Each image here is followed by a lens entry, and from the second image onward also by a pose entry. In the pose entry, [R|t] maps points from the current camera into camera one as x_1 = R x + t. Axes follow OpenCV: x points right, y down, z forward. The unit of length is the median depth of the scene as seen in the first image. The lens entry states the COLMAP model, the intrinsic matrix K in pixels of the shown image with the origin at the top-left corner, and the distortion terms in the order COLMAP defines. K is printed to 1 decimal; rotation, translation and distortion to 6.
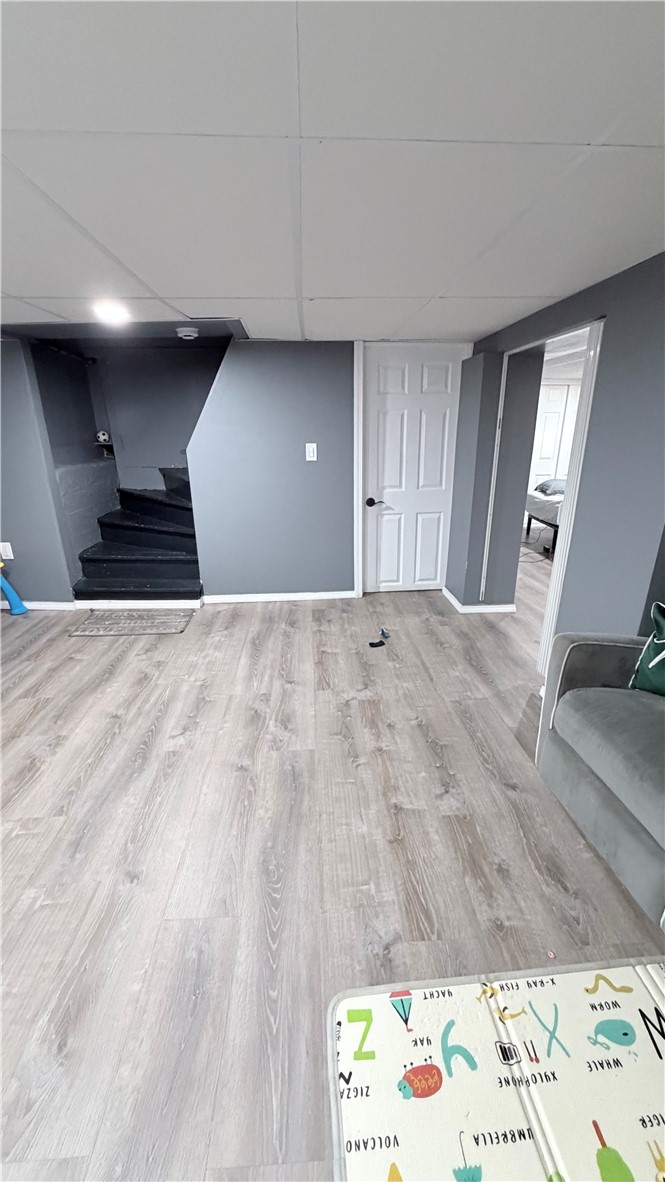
lens RADIAL K [[468.5, 0, 334.0], [0, 468.5, 592.4], [0, 0, 1]] dist [-0.001786, 0.000138]
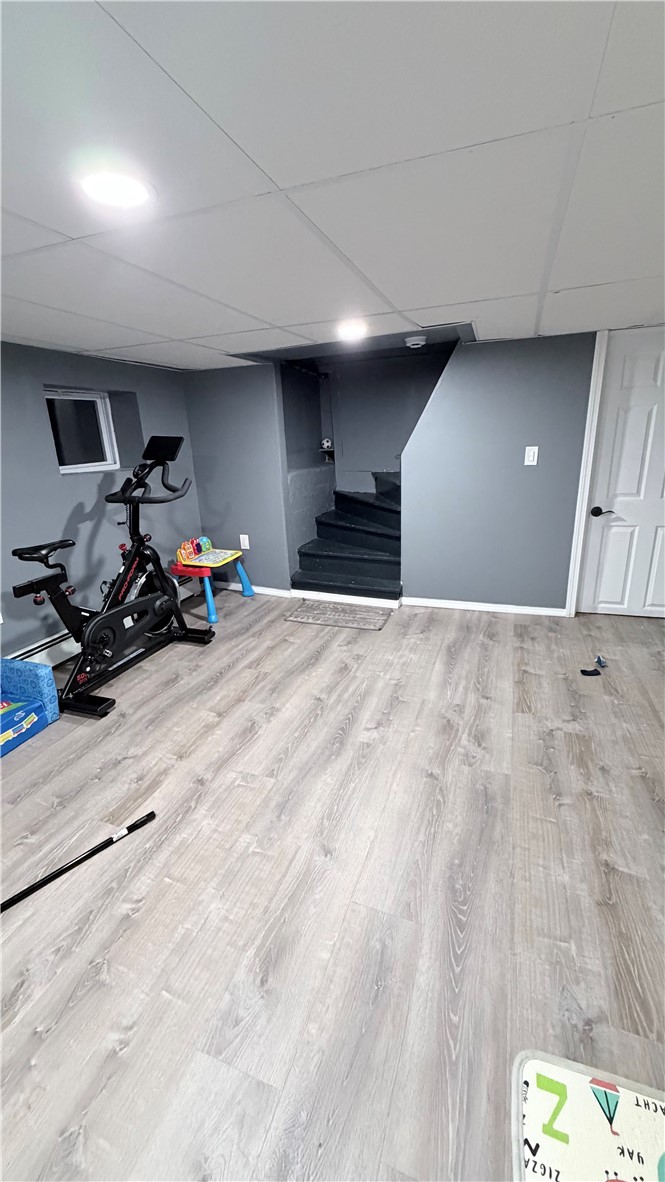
lens RADIAL K [[468.5, 0, 334.0], [0, 468.5, 592.4], [0, 0, 1]] dist [-0.001786, 0.000138]
pose [[0.917755, 0.101159, -0.384048, -0.044597], [-0.103552, 0.994518, 0.014502, -0.004187], [0.383410, 0.026459, 0.923199, -0.007453]]
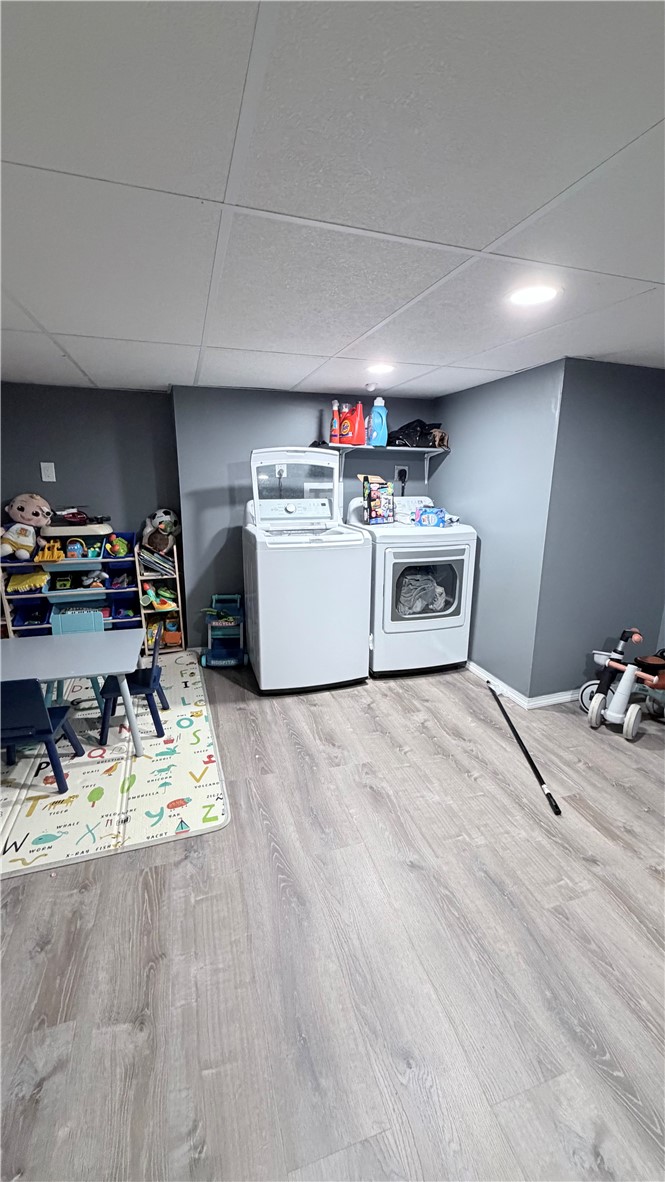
lens RADIAL K [[468.5, 0, 334.0], [0, 468.5, 592.4], [0, 0, 1]] dist [-0.001786, 0.000138]
pose [[-0.968307, 0.057920, -0.242955, -0.007250], [-0.088365, 0.830380, 0.550146, -0.401572], [0.233610, 0.554179, -0.798944, 1.117373]]
